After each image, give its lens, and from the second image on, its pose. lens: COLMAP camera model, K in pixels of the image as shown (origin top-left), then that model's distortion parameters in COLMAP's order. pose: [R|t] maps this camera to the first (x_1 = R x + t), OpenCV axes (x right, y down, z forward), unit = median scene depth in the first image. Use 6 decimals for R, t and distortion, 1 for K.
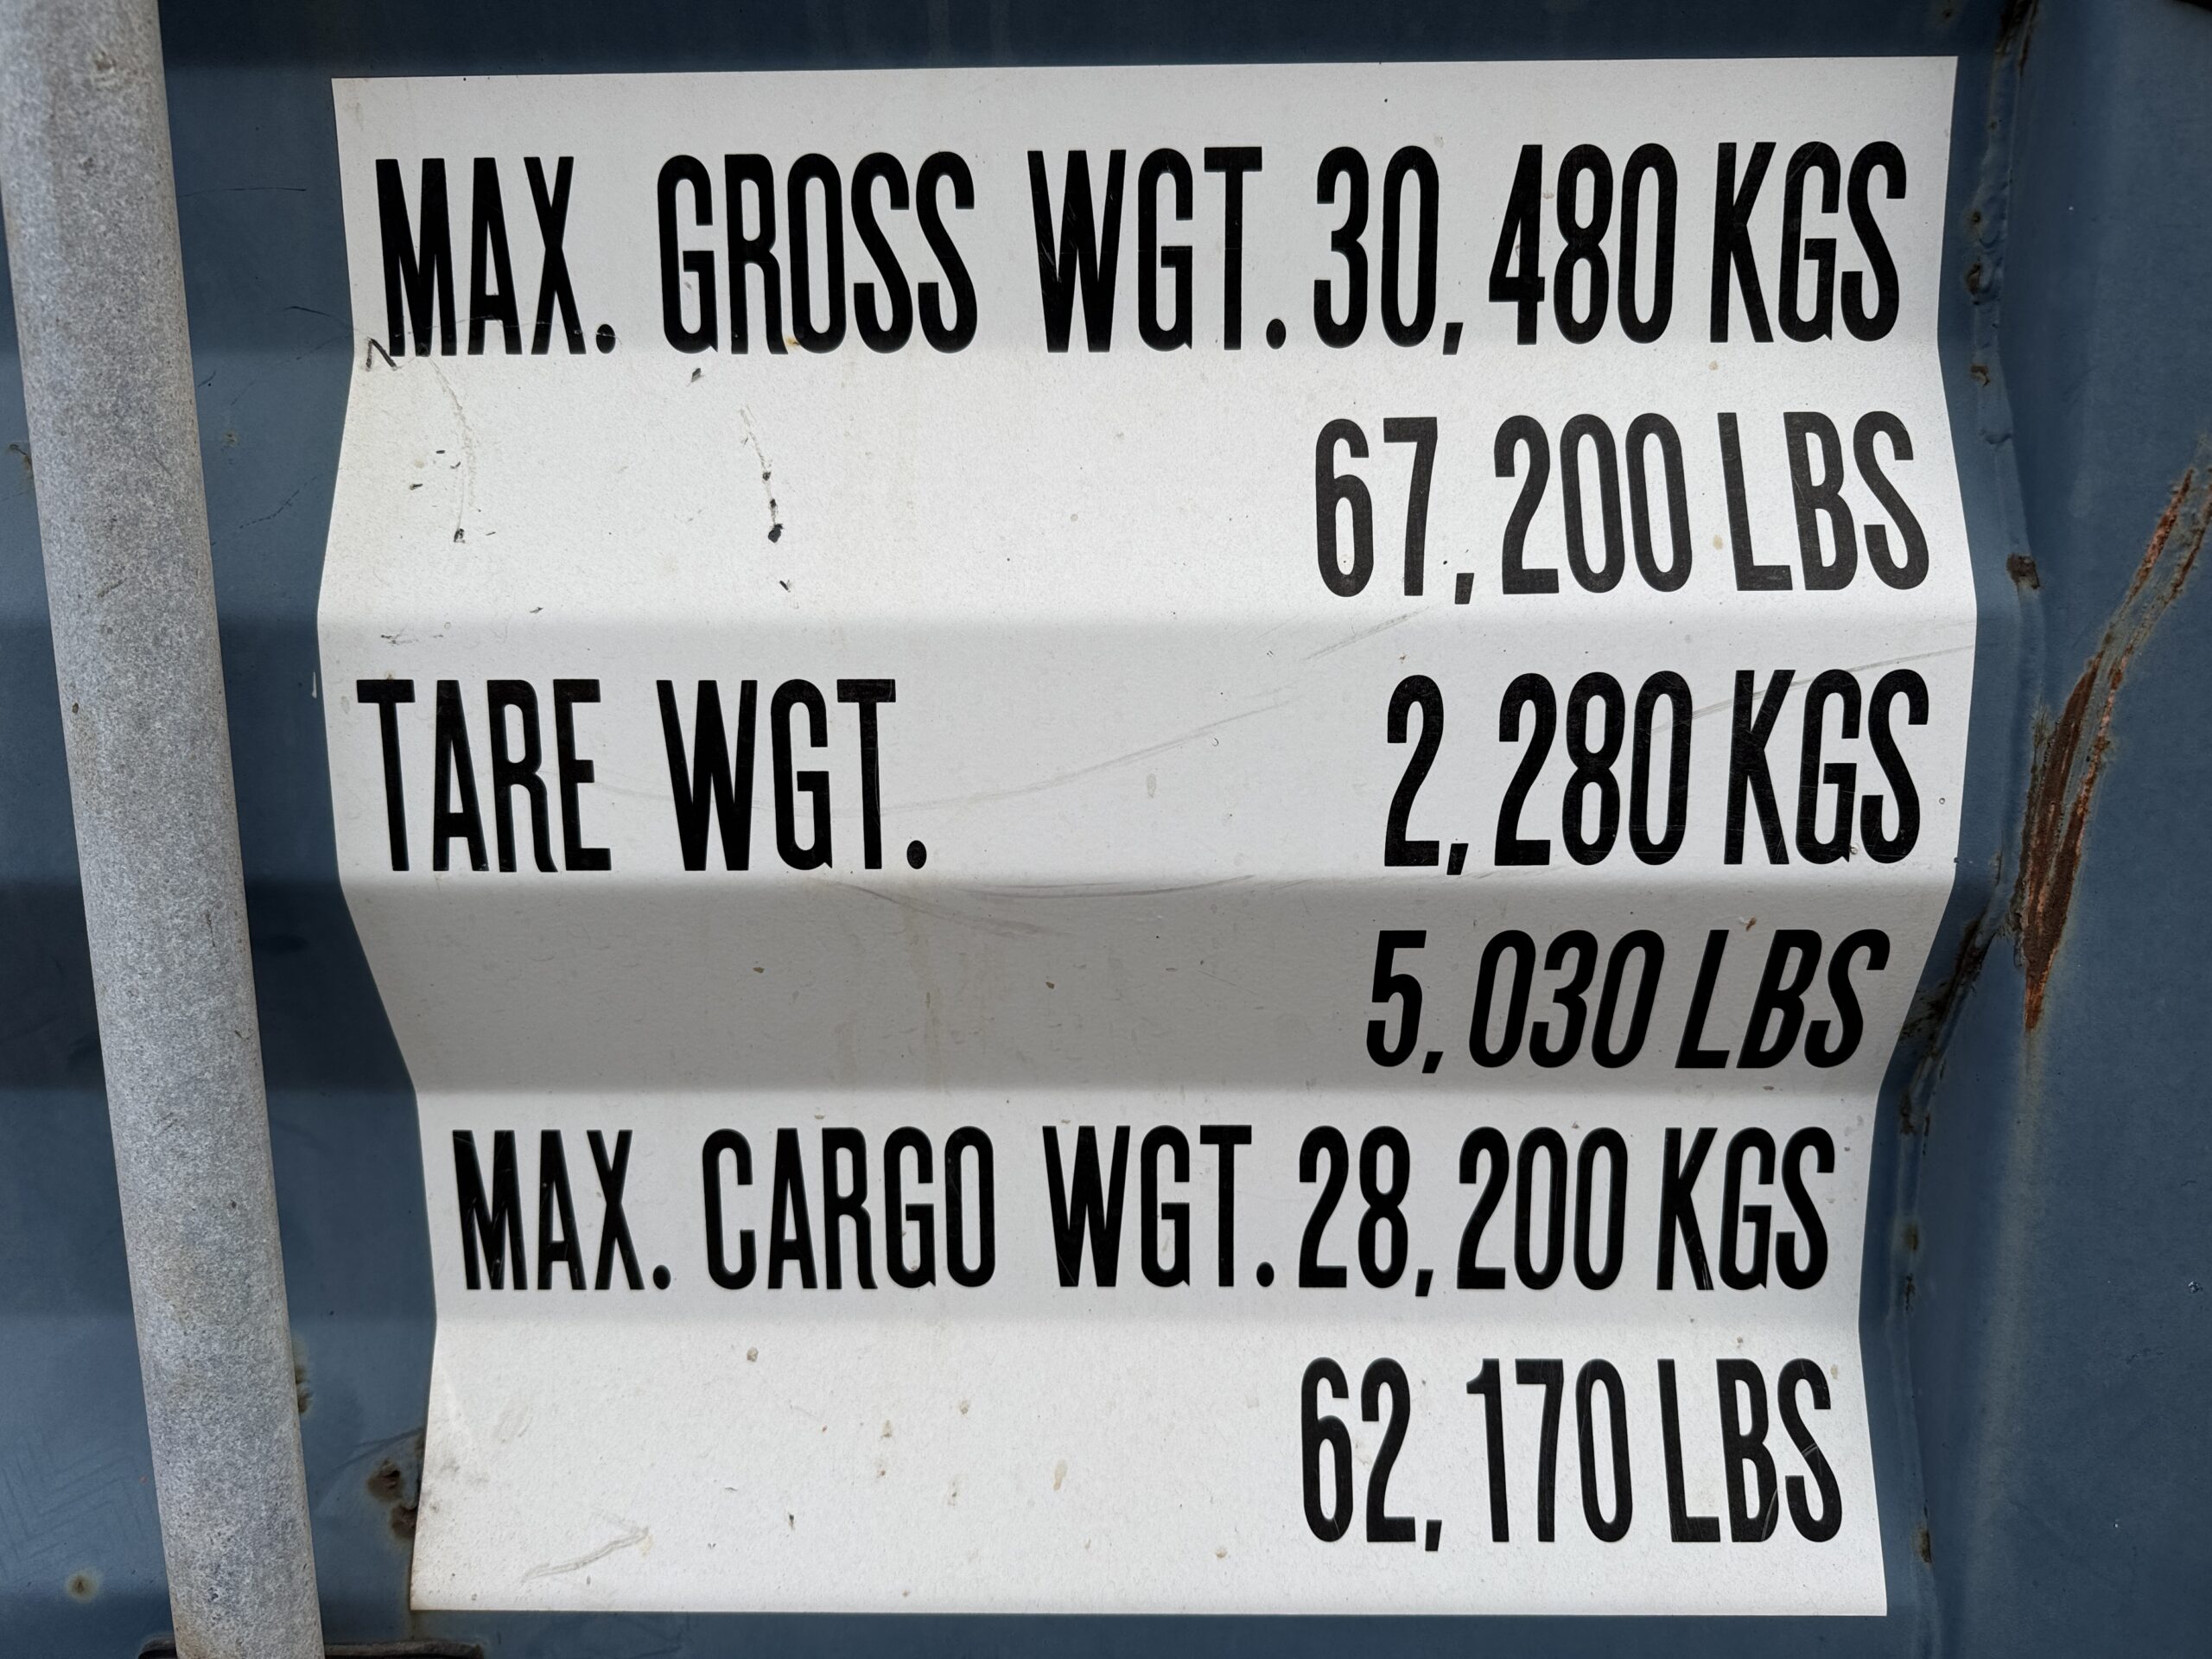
lens RADIAL K [[1517.1, 0, 1106.0], [0, 1517.1, 829.5], [0, 0, 1]] dist [0.165206, -0.305925]
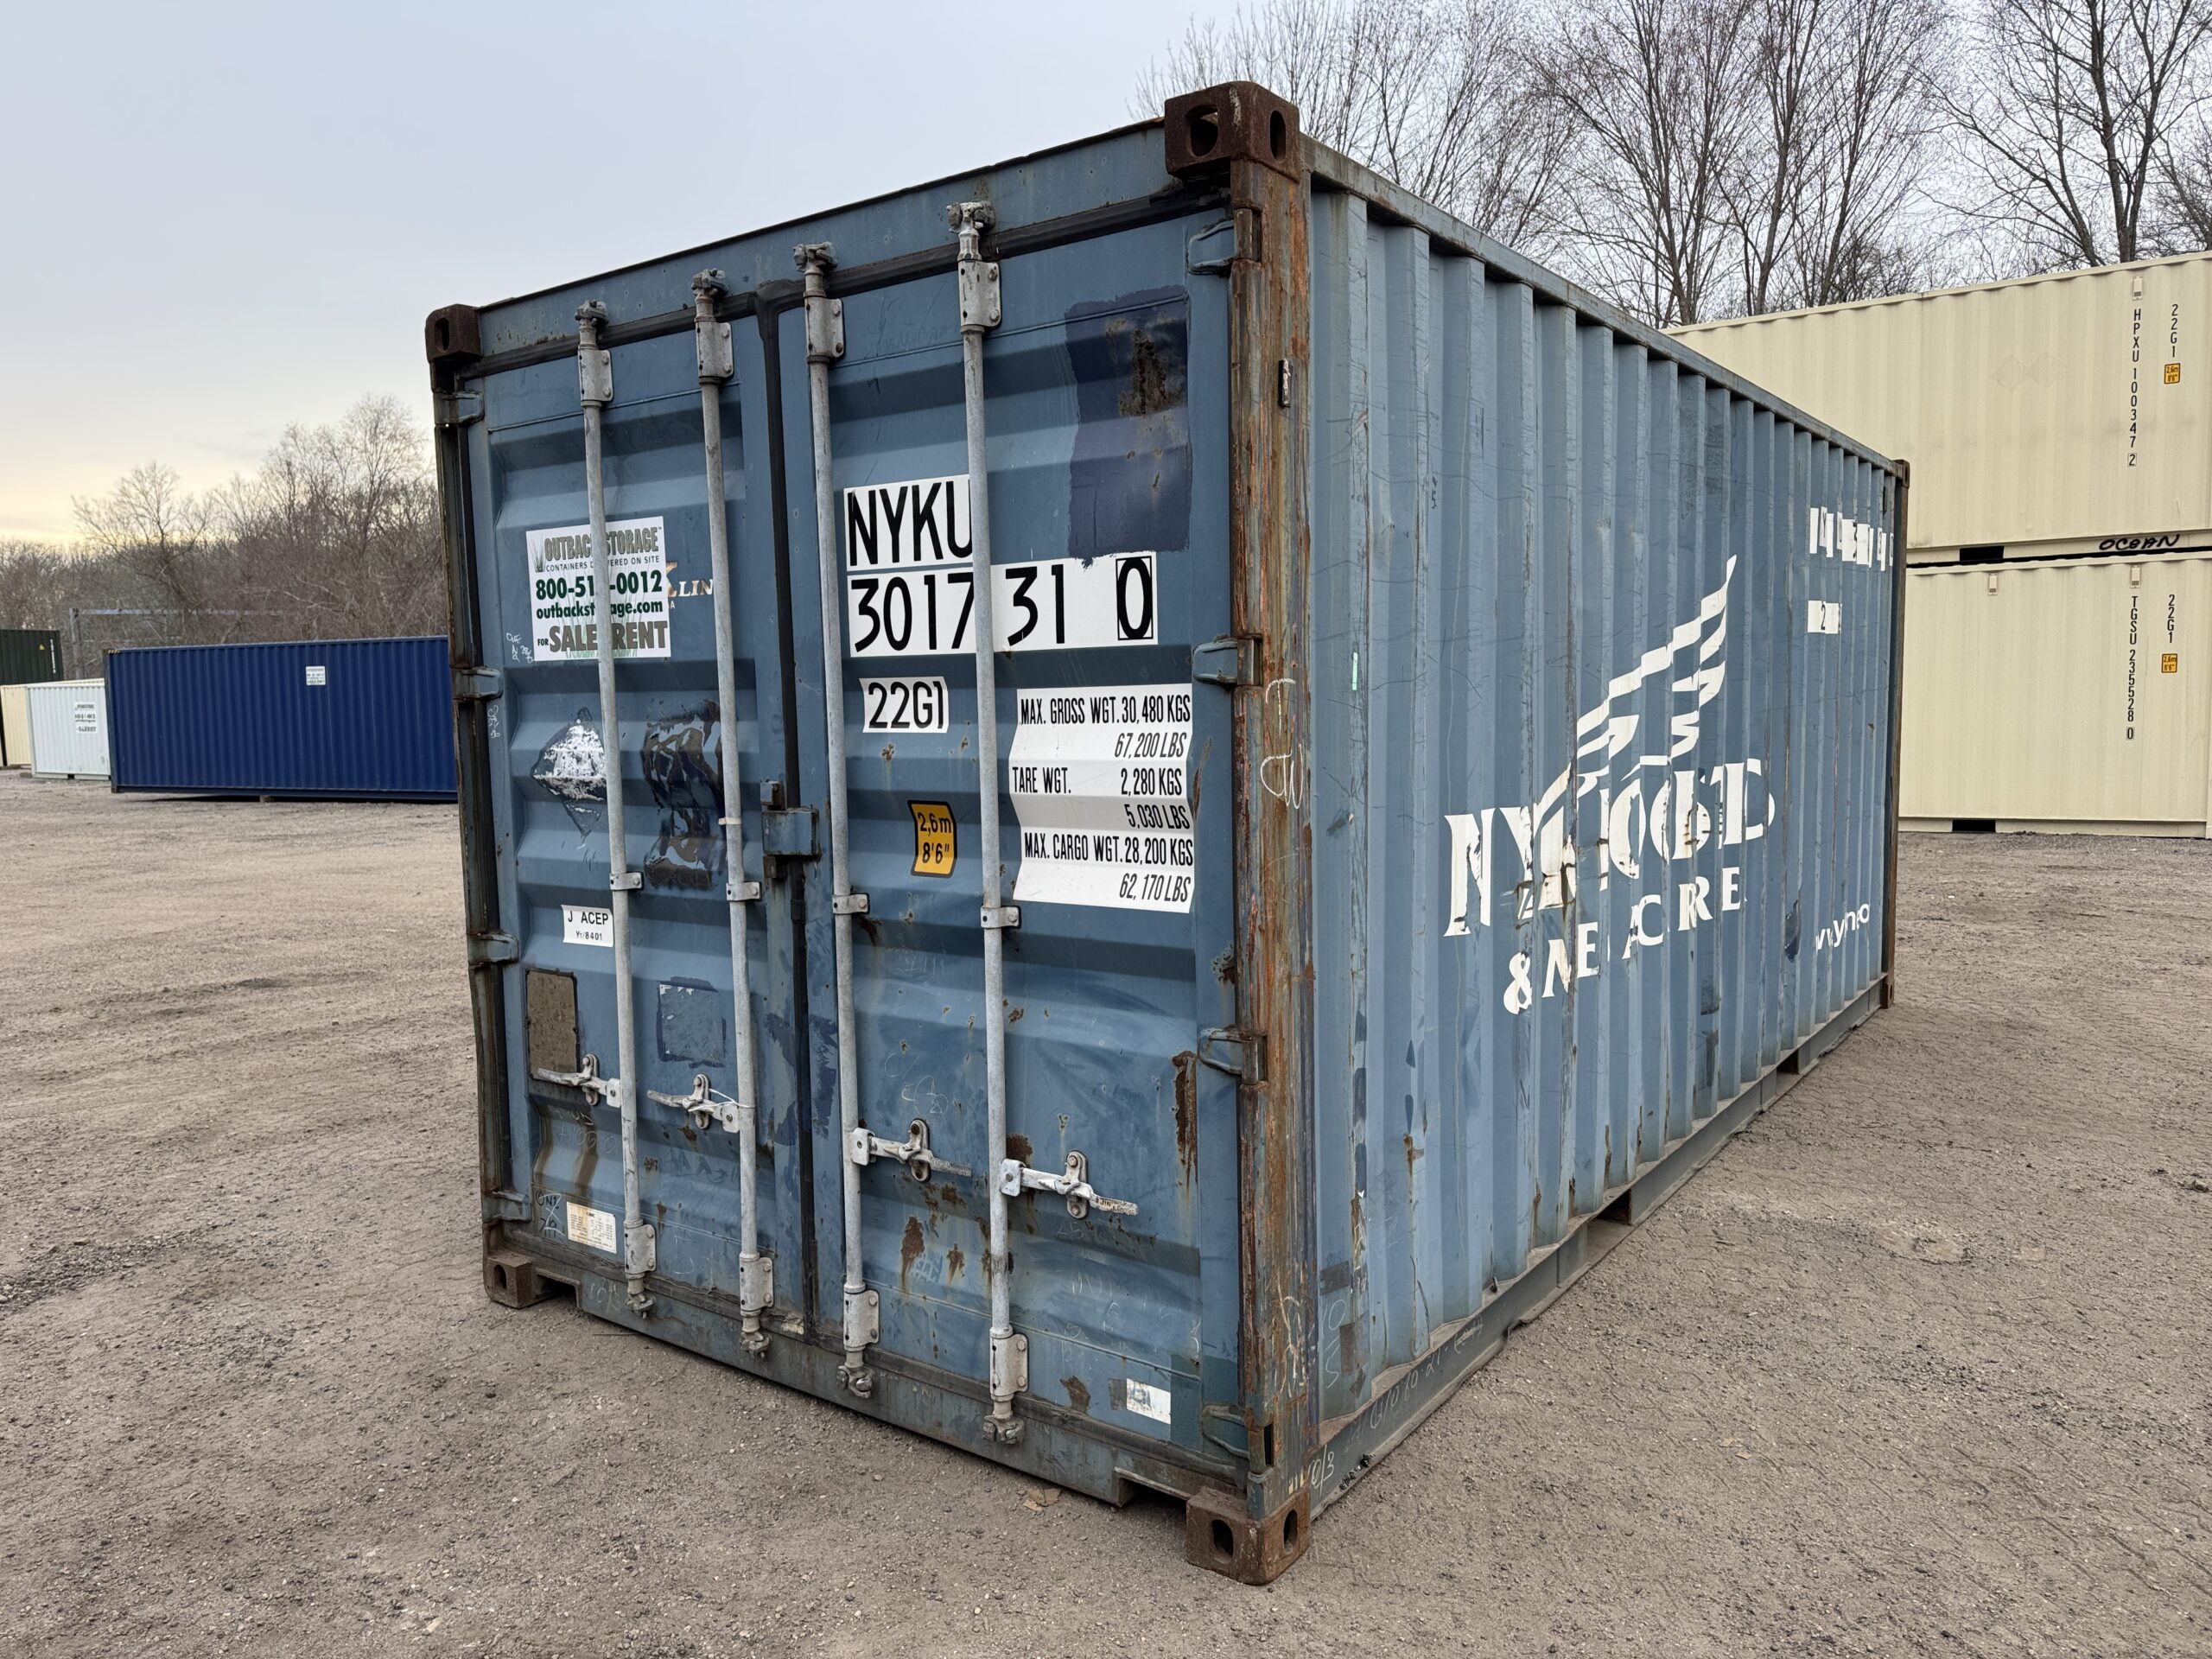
lens RADIAL K [[1517.1, 0, 1106.0], [0, 1517.1, 829.5], [0, 0, 1]] dist [0.165206, -0.305925]
pose [[0.815011, 0.037384, -0.578239, 4.198740], [-0.081058, 0.995460, -0.049891, 0.542932], [0.573749, 0.087533, 0.814341, -4.776227]]
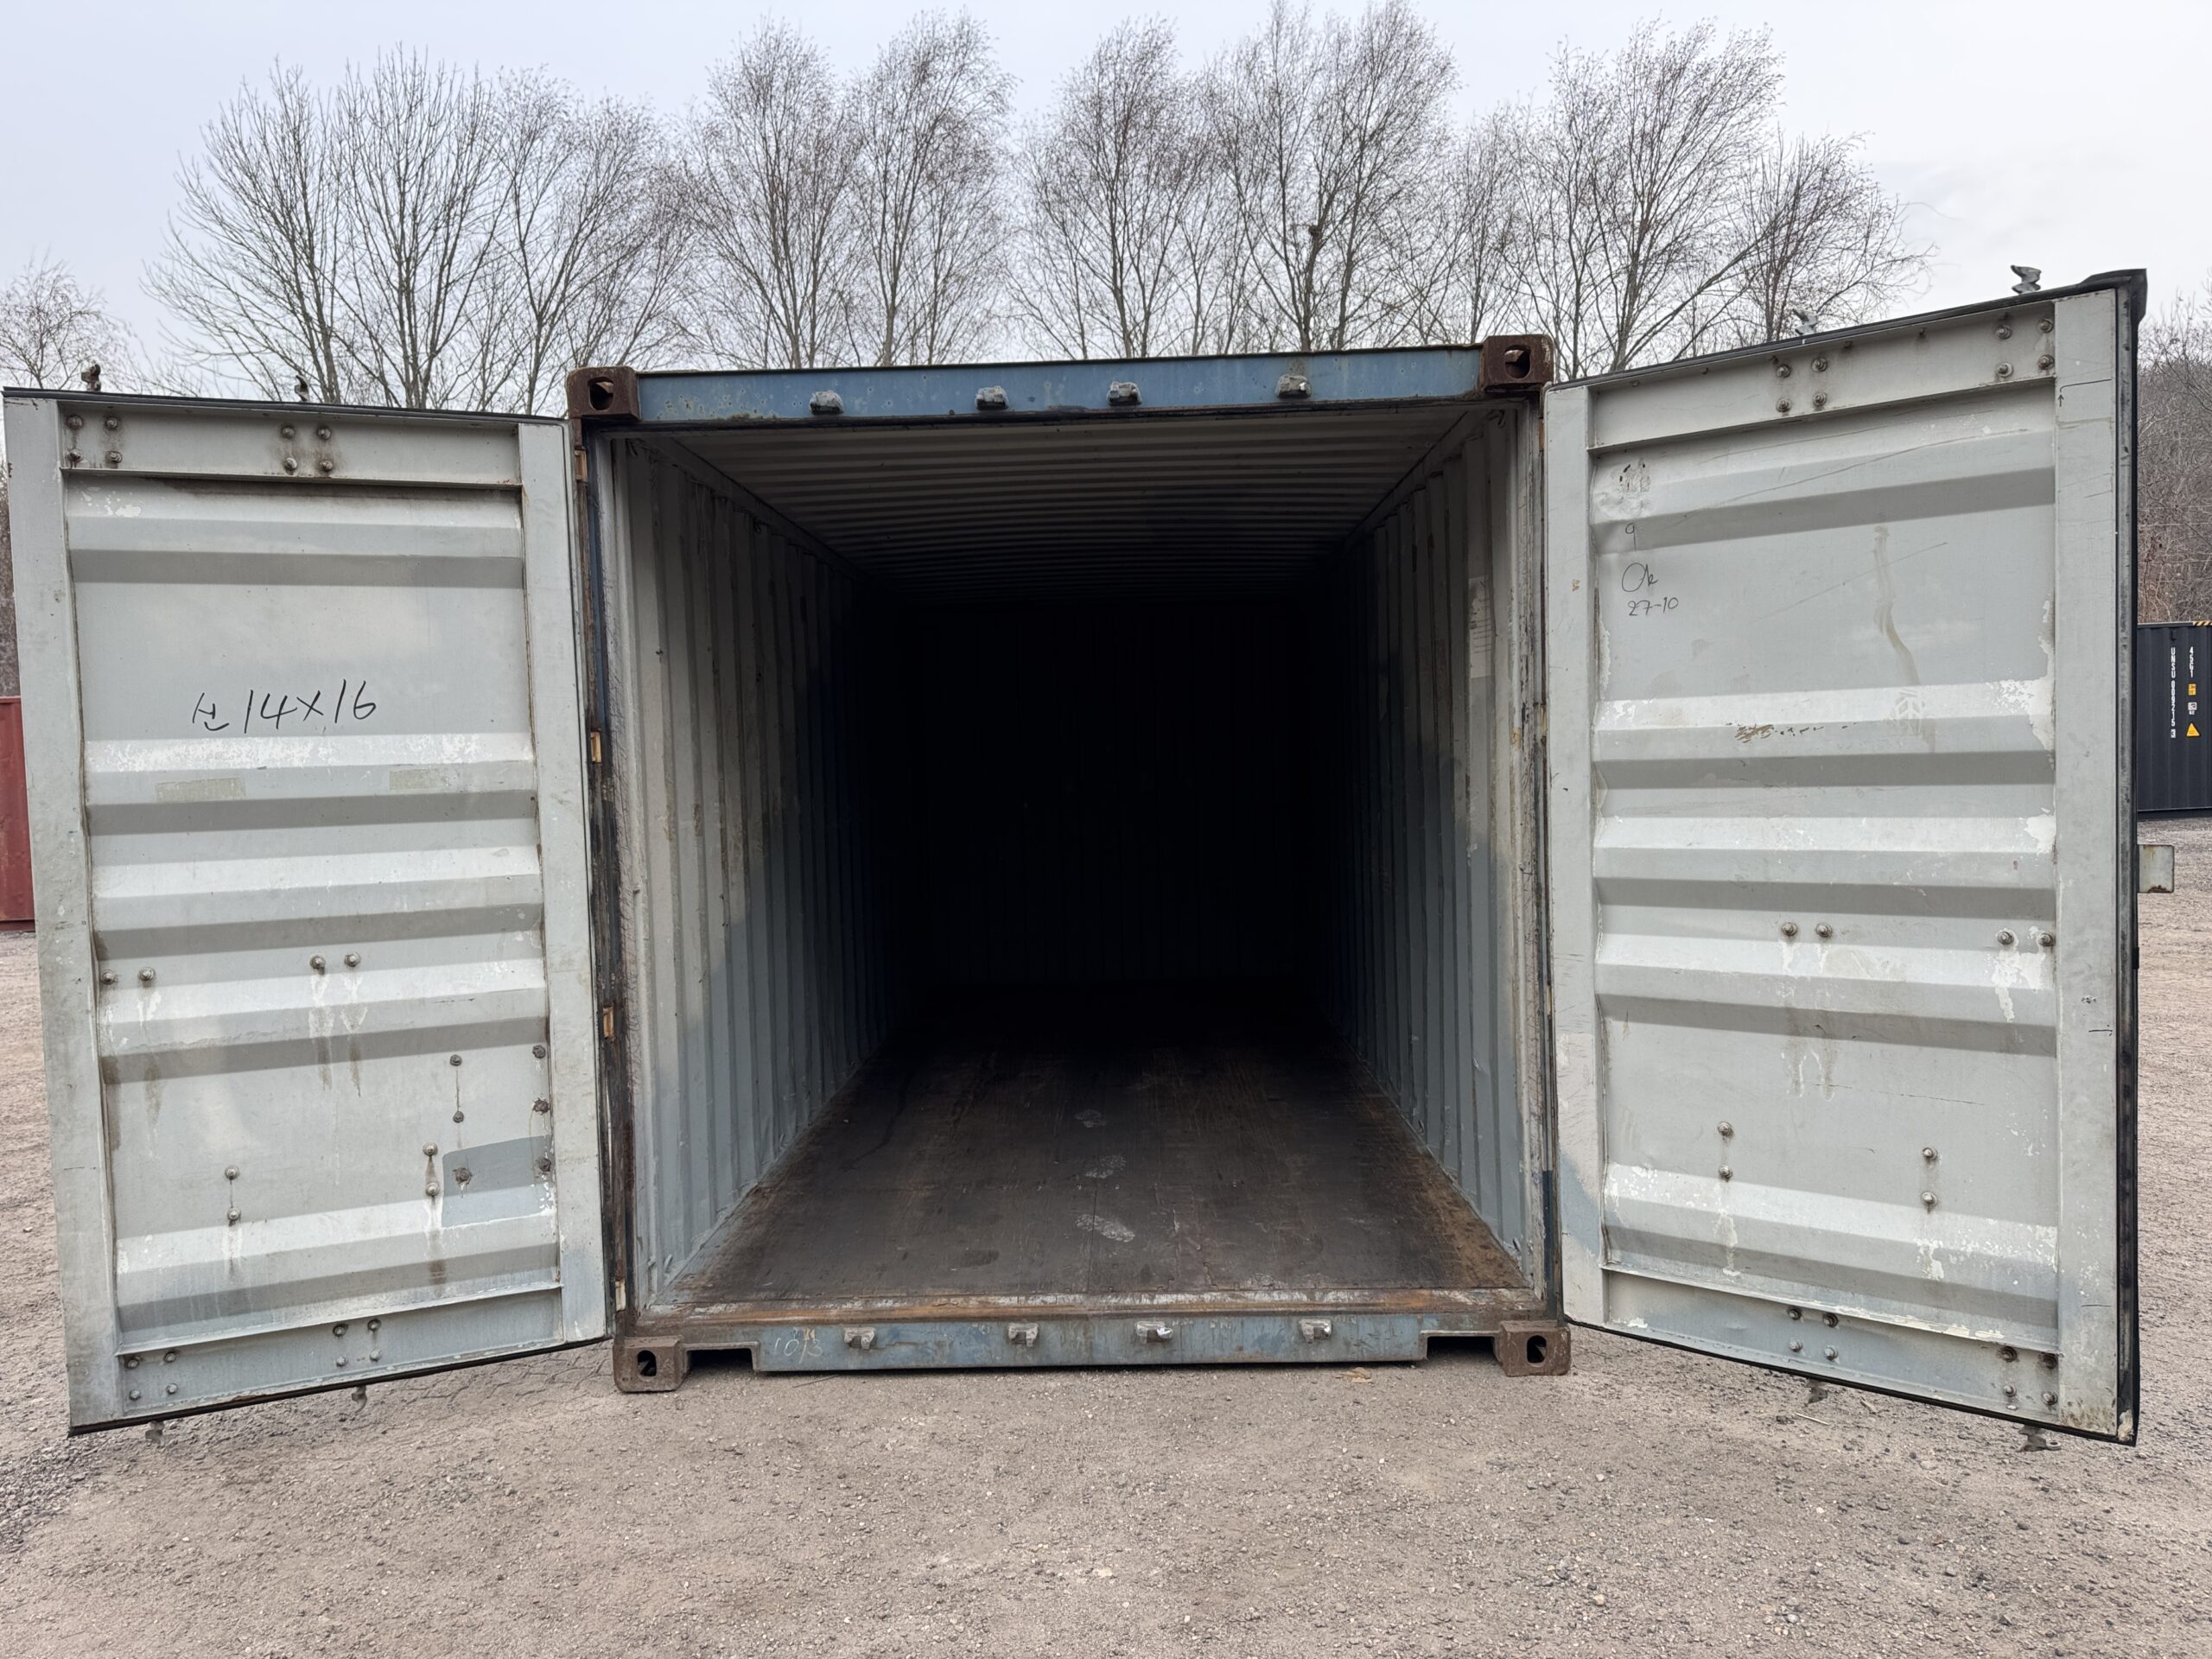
lens RADIAL K [[1621.8, 0, 1106.0], [0, 1621.8, 829.5], [0, 0, 1]] dist [0.118416, -0.403090]
pose [[0.999613, -0.027503, -0.004249, -1.768044], [0.026664, 0.990243, -0.136777, 1.430427], [0.007969, 0.136611, 0.990593, -9.107156]]
